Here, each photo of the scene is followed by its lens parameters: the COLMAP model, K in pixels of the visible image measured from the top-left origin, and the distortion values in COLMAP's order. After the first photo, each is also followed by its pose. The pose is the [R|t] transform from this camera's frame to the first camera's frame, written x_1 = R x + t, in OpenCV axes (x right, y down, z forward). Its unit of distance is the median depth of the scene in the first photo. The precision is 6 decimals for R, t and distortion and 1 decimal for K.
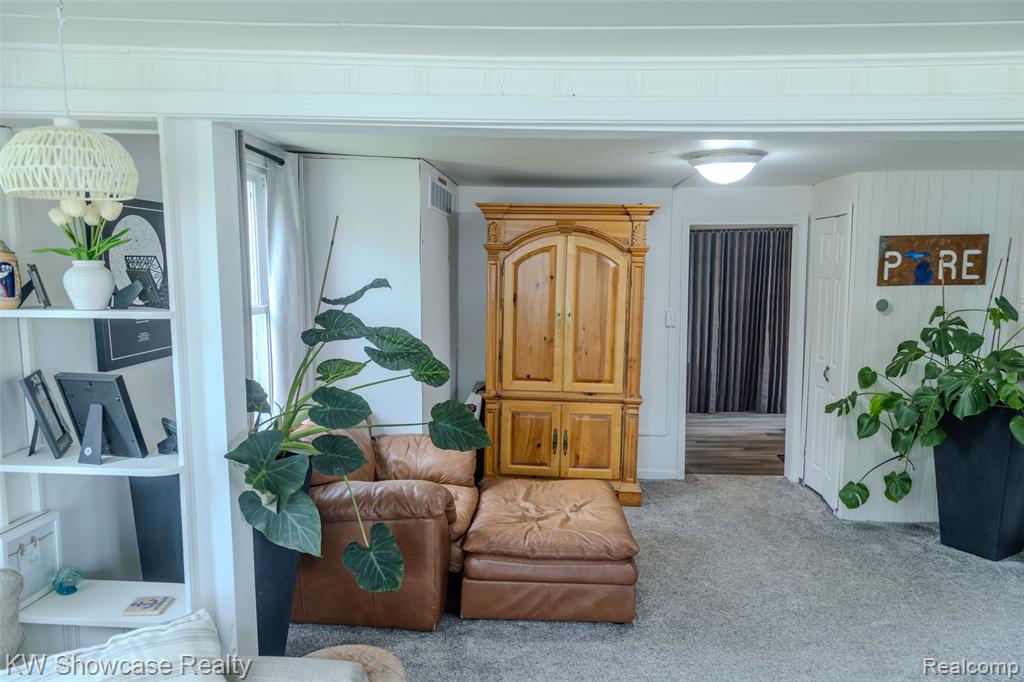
lens RADIAL K [[680.6, 0, 514.2], [0, 680.6, 340.6], [0, 0, 1]] dist [0.008112, 0.001722]
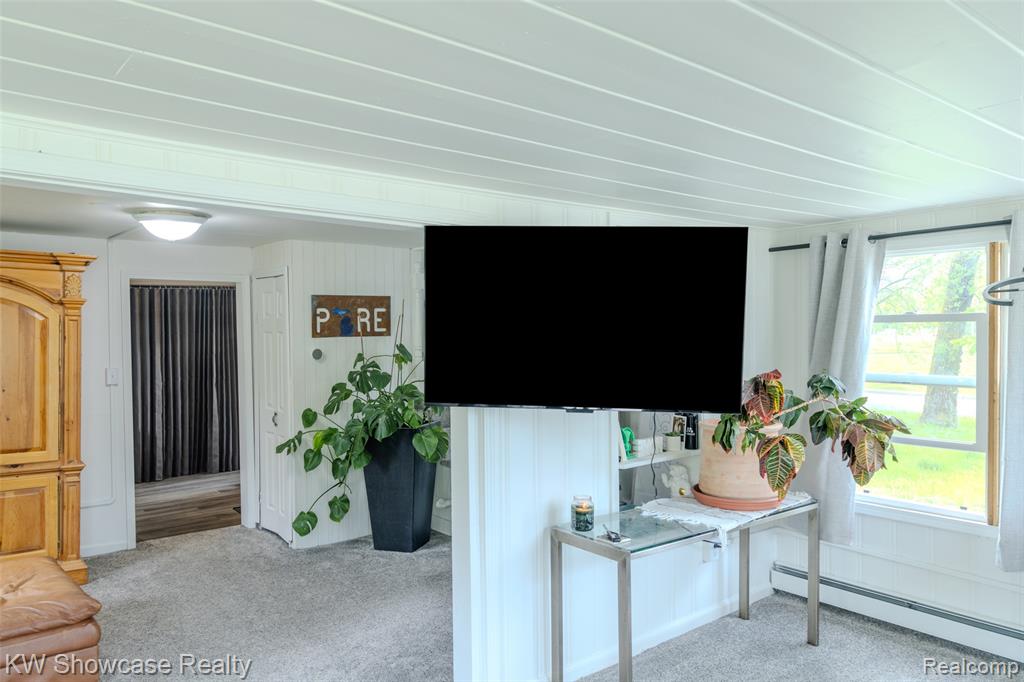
lens RADIAL K [[680.6, 0, 514.2], [0, 680.6, 340.6], [0, 0, 1]] dist [0.008112, 0.001722]
pose [[0.714890, -0.021378, 0.698910, -0.032394], [0.081741, 0.995234, -0.053168, 0.014724], [-0.694443, 0.095139, 0.713230, -0.065146]]
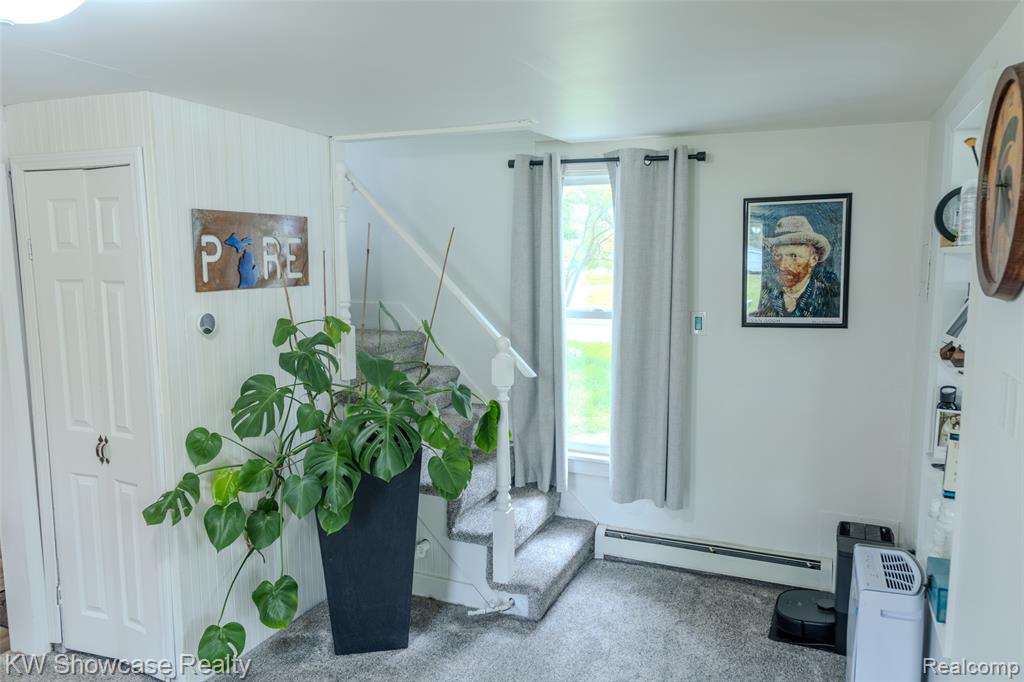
lens RADIAL K [[807.2, 0, 726.9], [0, 807.2, 354.9], [0, 0, 1]] dist [0.002964, 0.003690]
pose [[0.329450, -0.106991, 0.938091, 0.010182], [0.098677, 0.992019, 0.078487, -0.035925], [-0.939002, 0.066710, 0.337379, 0.329473]]
